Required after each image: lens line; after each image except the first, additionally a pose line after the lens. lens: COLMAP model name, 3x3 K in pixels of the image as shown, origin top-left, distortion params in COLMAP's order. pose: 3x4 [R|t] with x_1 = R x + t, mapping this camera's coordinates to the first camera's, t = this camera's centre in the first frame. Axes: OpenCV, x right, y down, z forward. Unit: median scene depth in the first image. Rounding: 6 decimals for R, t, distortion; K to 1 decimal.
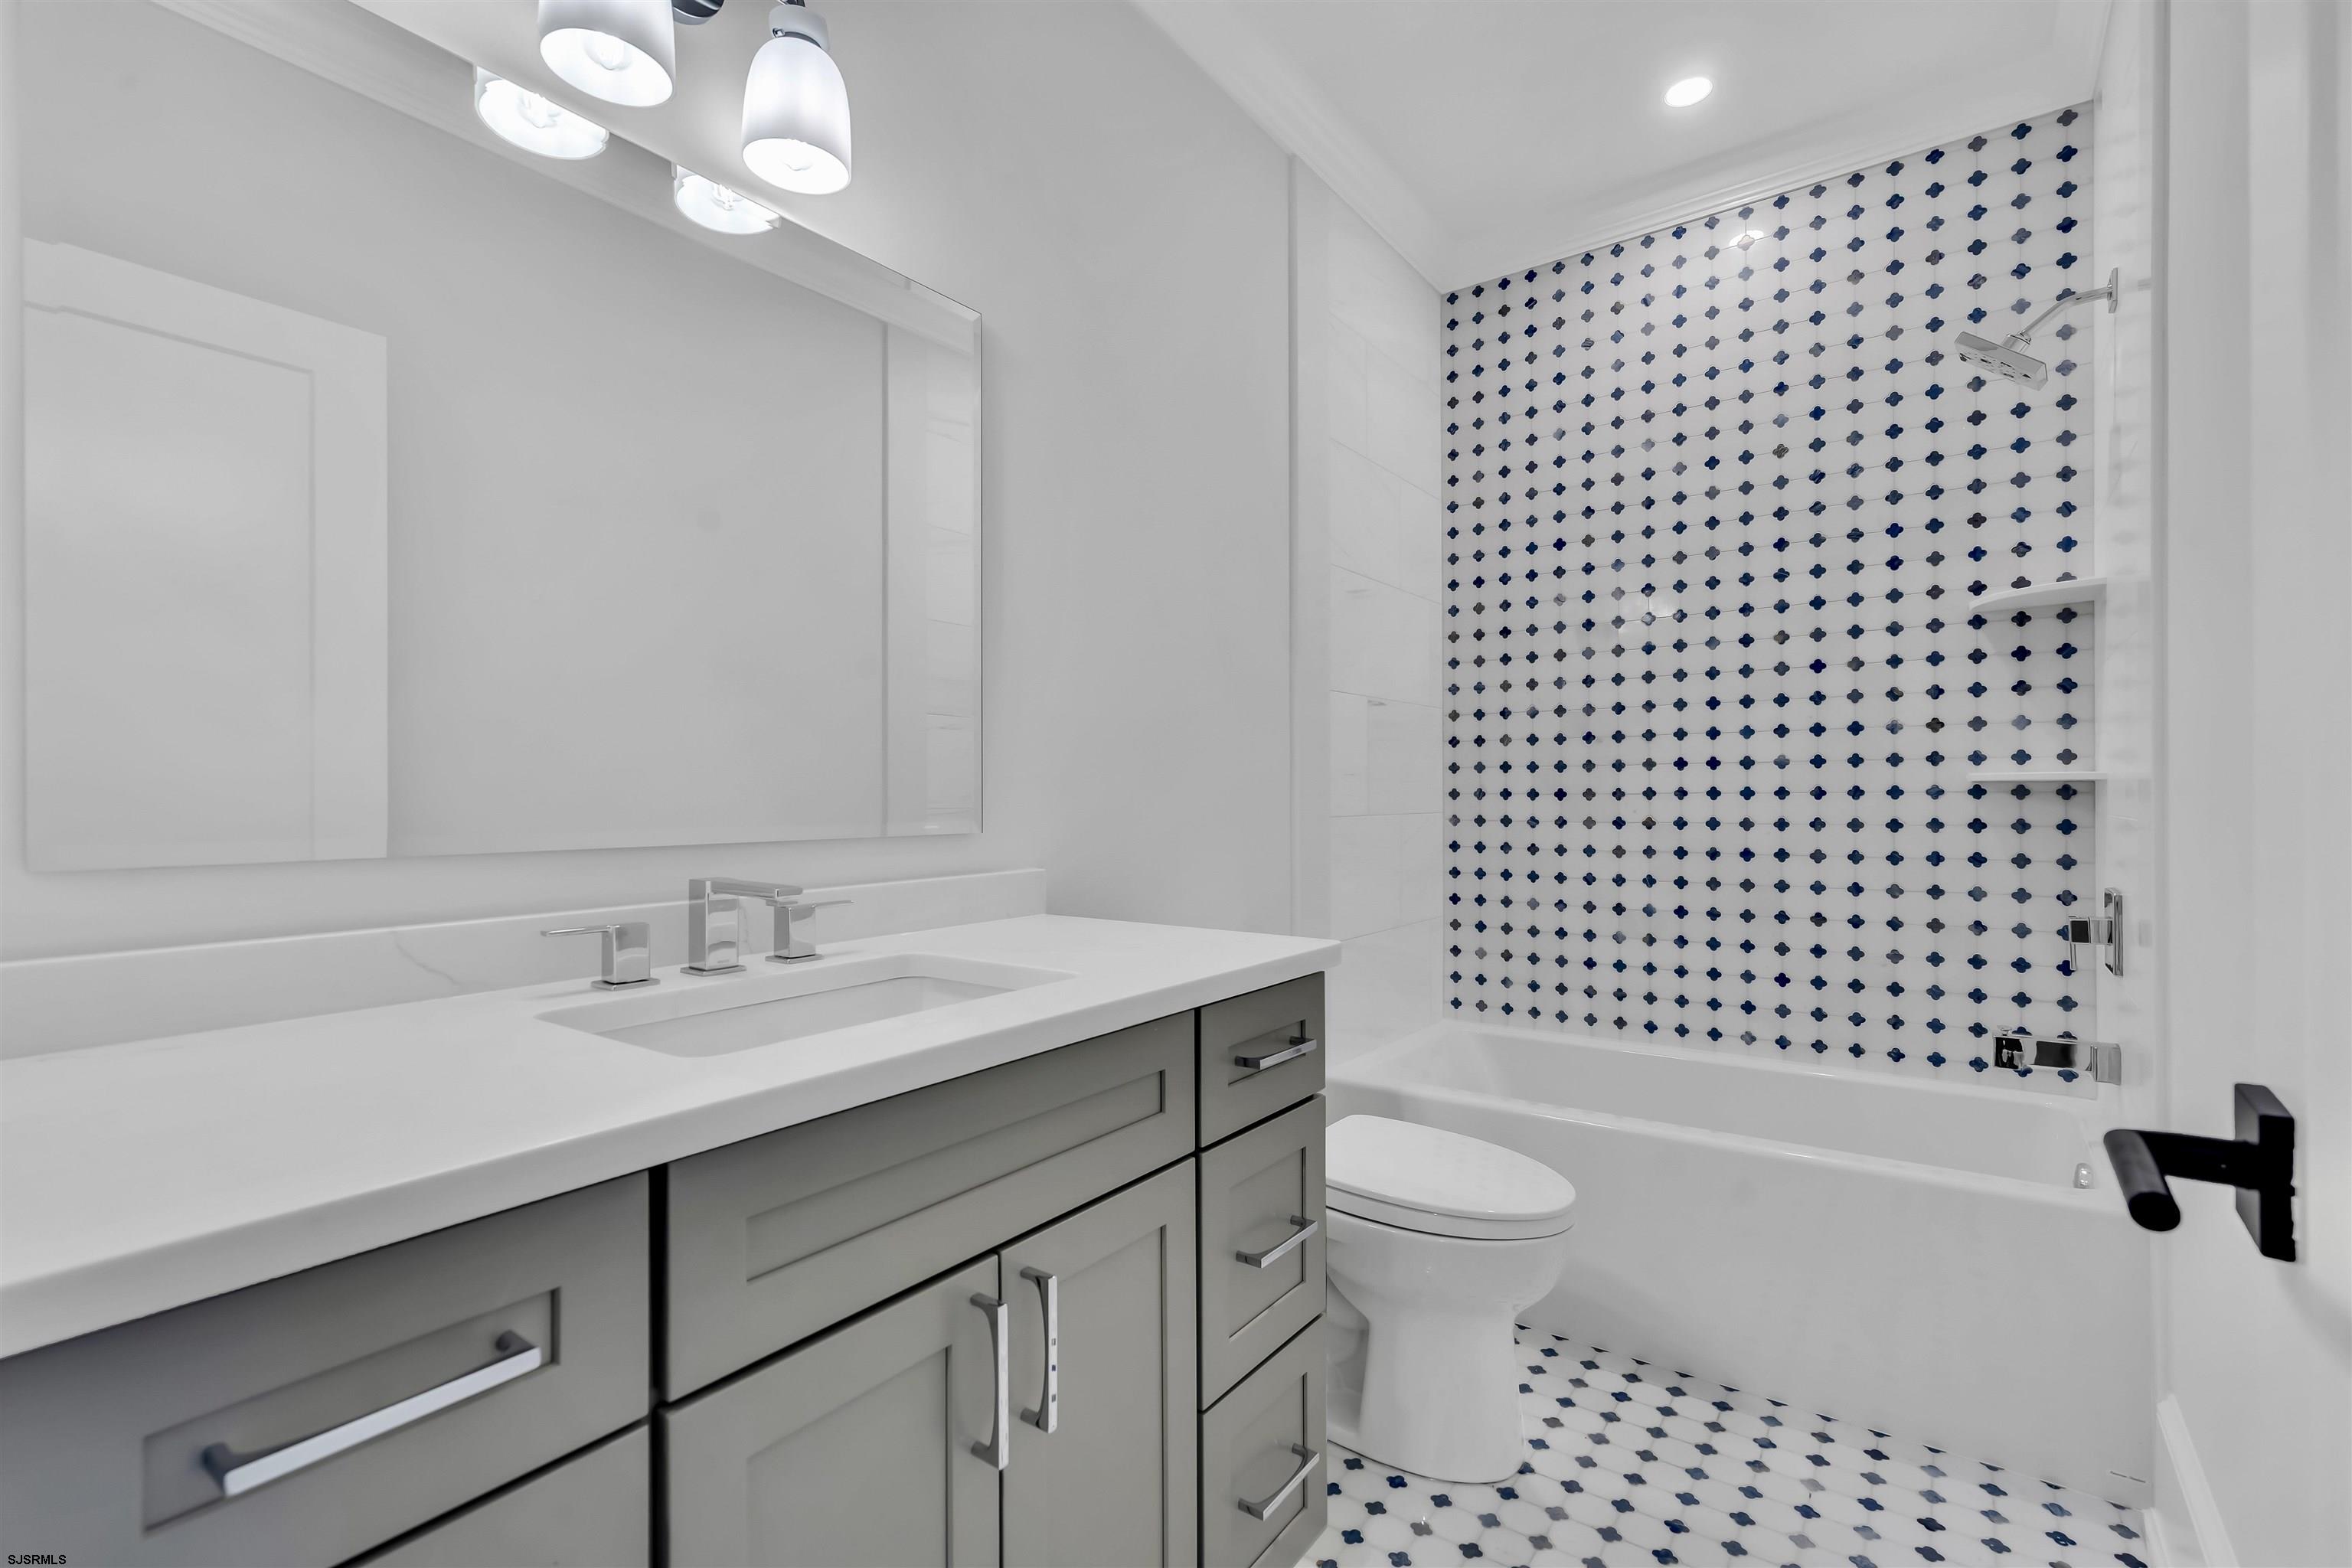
lens RADIAL K [[1059.1, 0, 1178.1], [0, 1059.1, 788.1], [0, 0, 1]] dist [-0.003270, 0.001970]
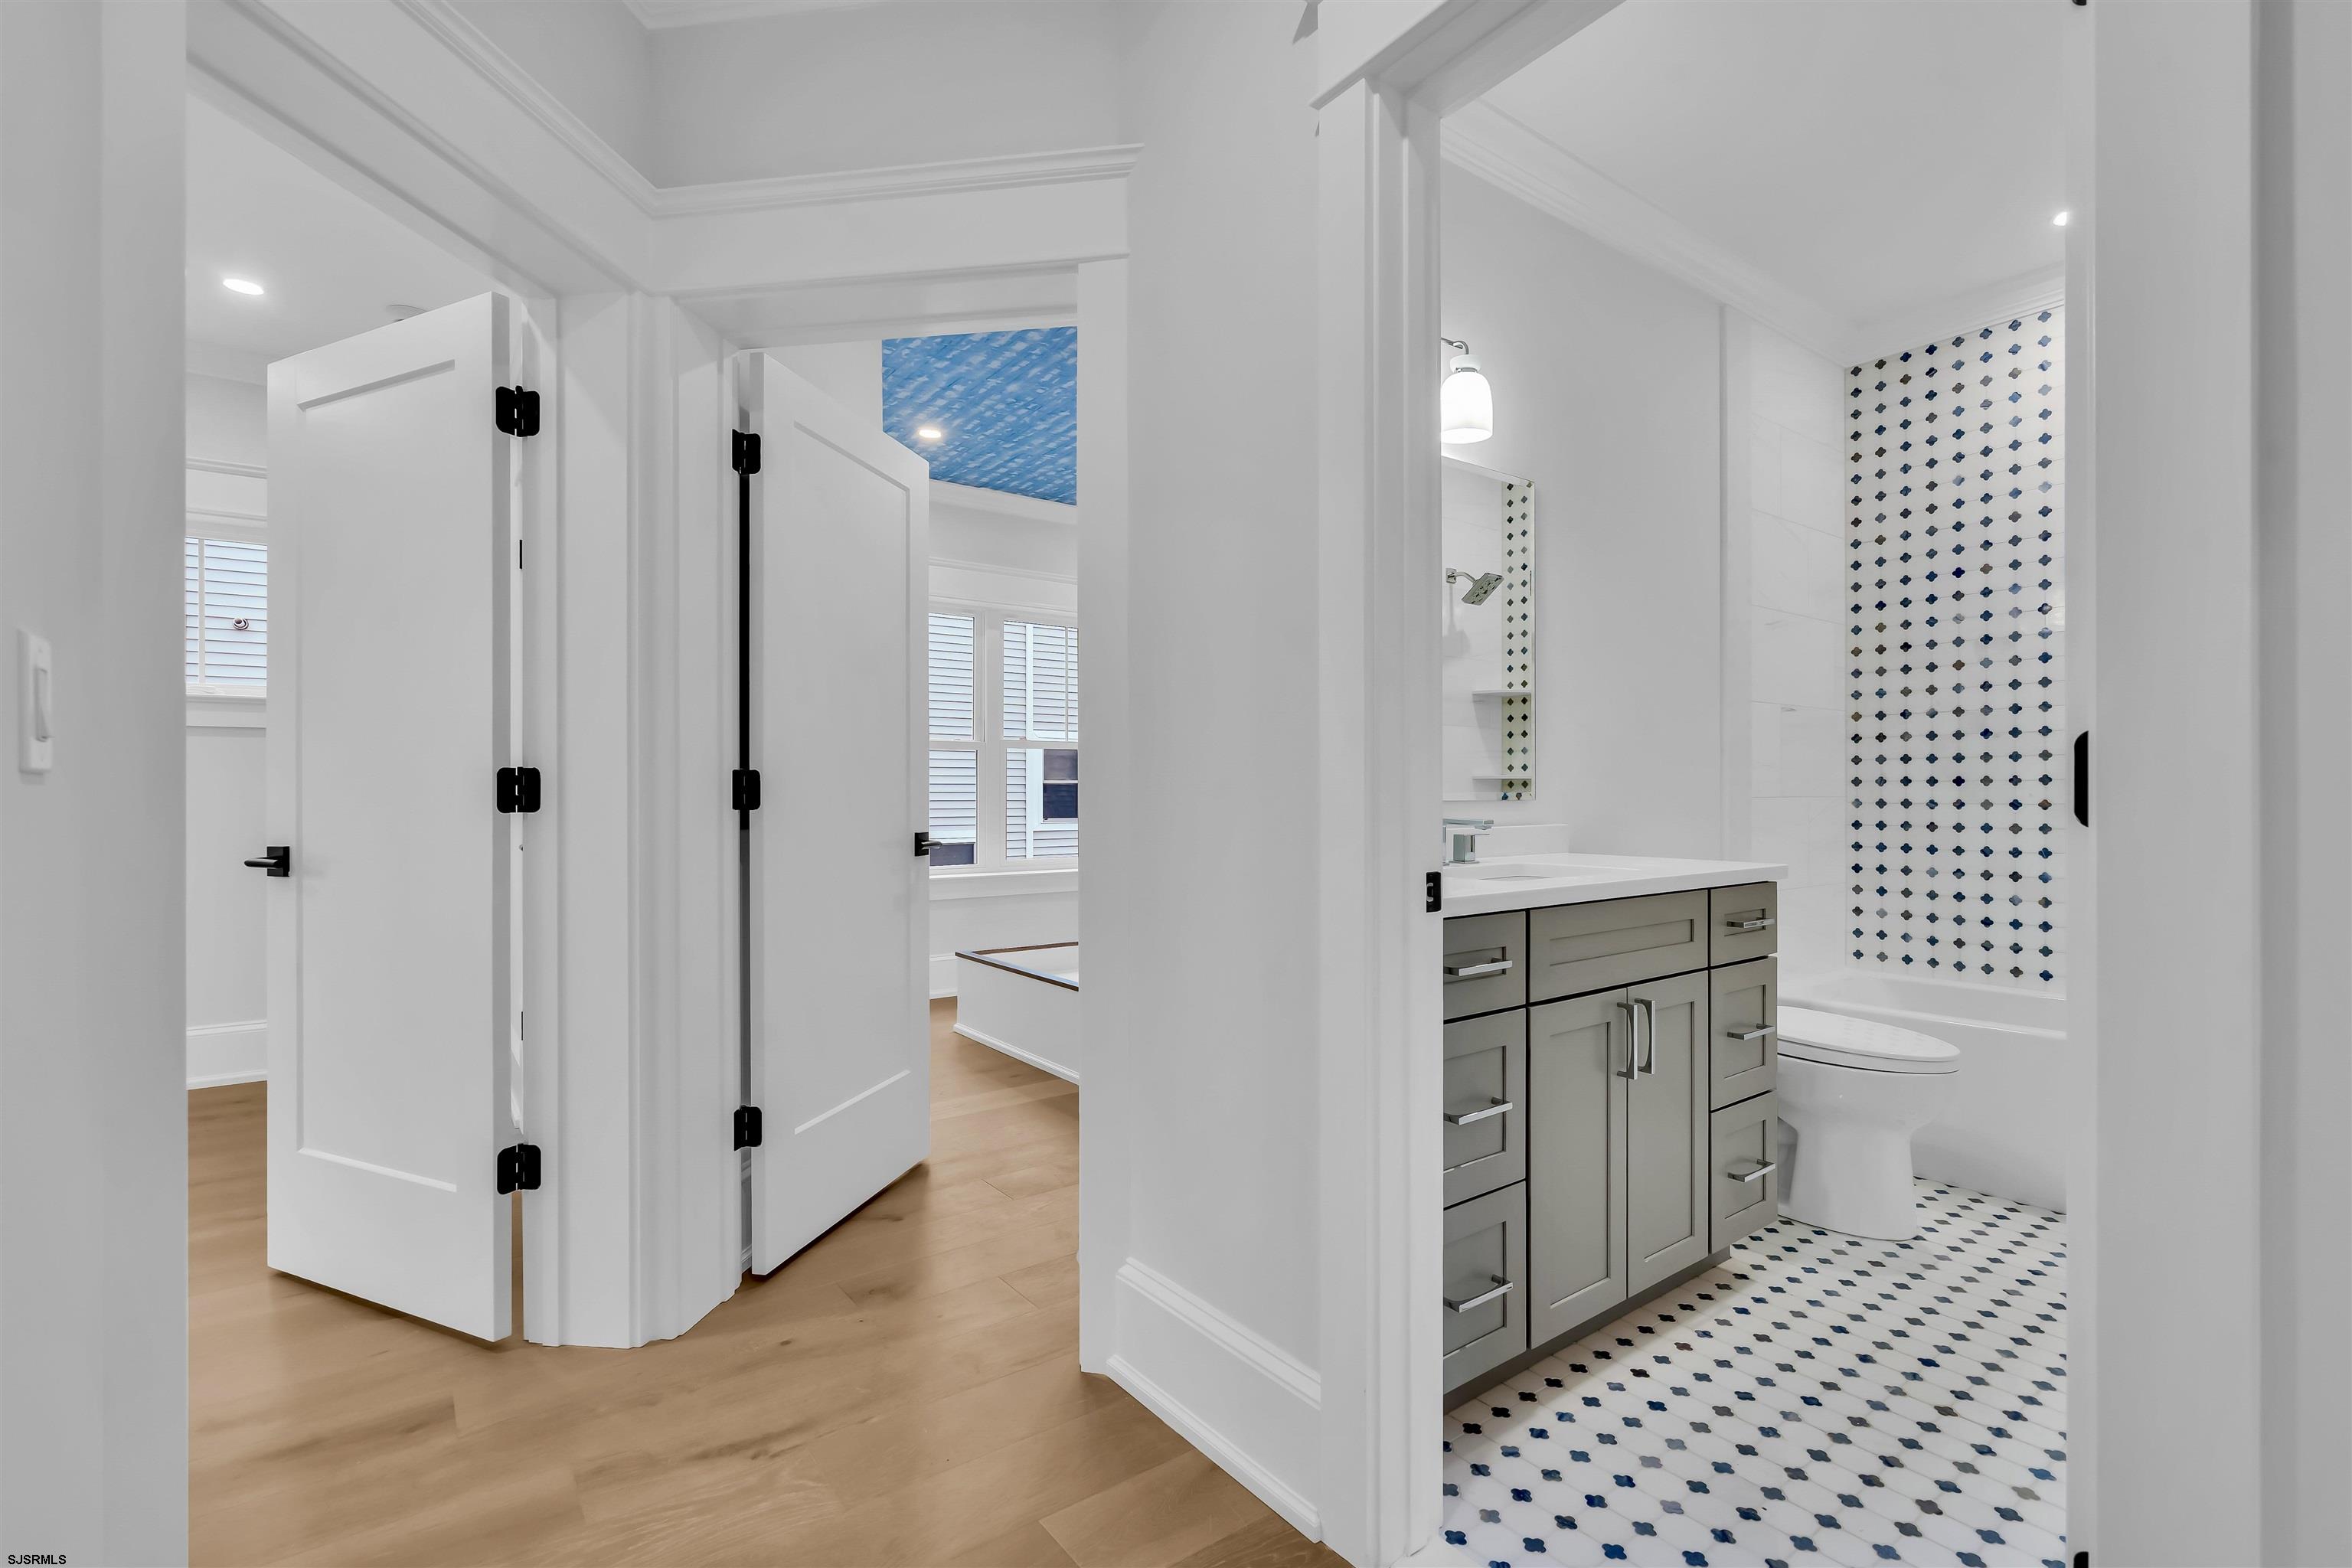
lens RADIAL K [[1059.1, 0, 1181.2], [0, 1059.1, 792.6], [0, 0, 1]] dist [-0.003270, 0.001970]
pose [[0.954827, 0.001261, -0.297160, -0.130112], [0.000308, 0.999986, 0.005234, 0.013037], [0.297162, -0.005089, 0.954813, -0.427121]]
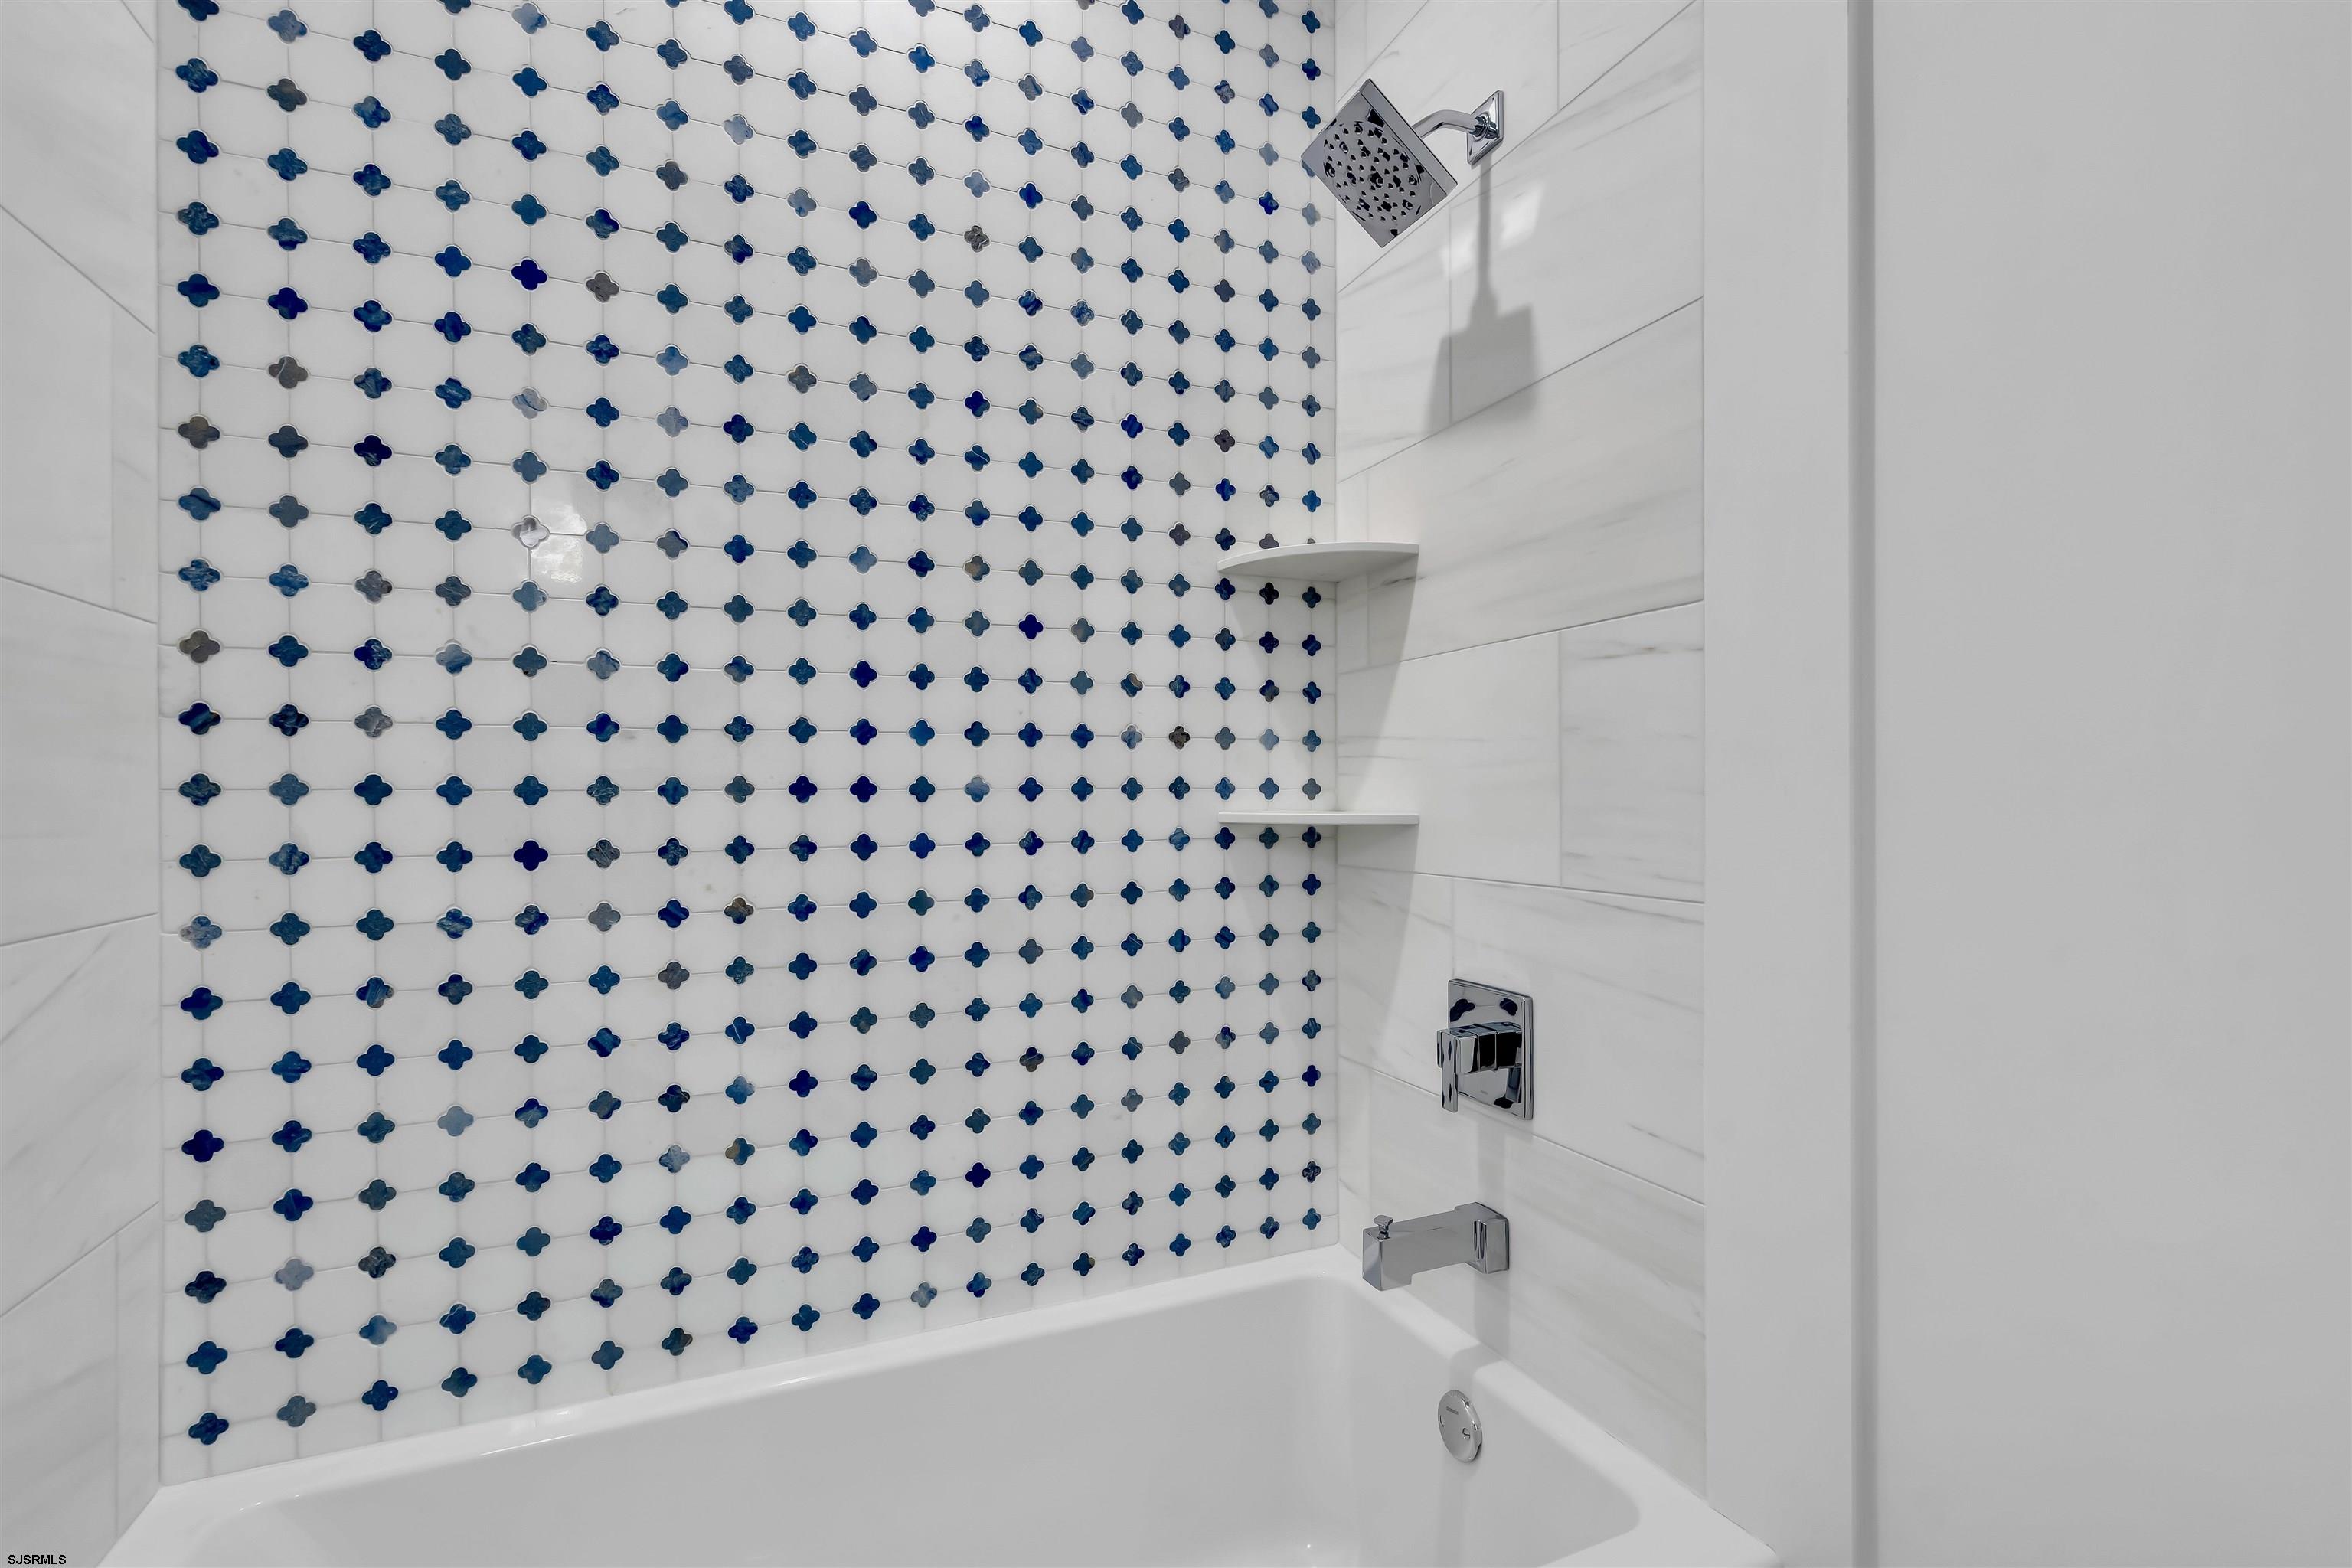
lens RADIAL K [[1059.1, 0, 1174.1], [0, 1059.1, 804.3], [0, 0, 1]] dist [-0.003270, 0.001970]
pose [[0.500671, 0.000406, 0.865638, 0.125498], [0.000132, 1.000000, -0.000545, -0.015311], [-0.865638, 0.000387, 0.500671, 0.585733]]
